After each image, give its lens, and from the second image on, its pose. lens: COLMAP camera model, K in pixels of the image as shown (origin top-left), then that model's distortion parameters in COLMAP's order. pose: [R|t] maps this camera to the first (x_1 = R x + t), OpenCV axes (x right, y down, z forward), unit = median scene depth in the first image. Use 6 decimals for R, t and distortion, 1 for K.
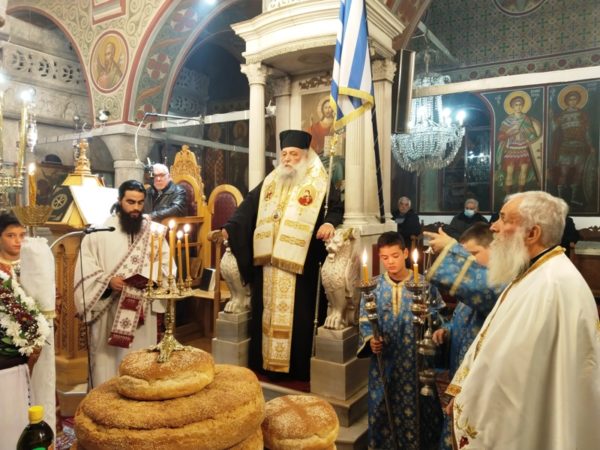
lens RADIAL K [[466.5, 0, 300.0], [0, 466.5, 225.0], [0, 0, 1]] dist [0.059933, -0.100349]
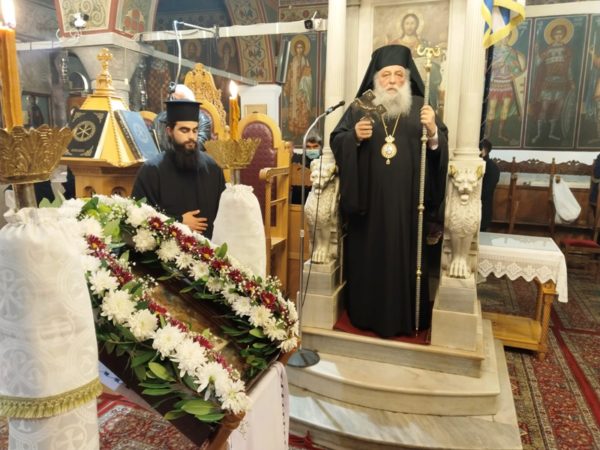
lens RADIAL K [[466.5, 0, 300.0], [0, 466.5, 225.0], [0, 0, 1]] dist [0.059933, -0.100349]
pose [[0.976176, -0.031018, 0.214750, -0.236035], [0.000384, 0.989975, 0.141245, -0.004315], [-0.216978, -0.137797, 0.966402, 0.110798]]
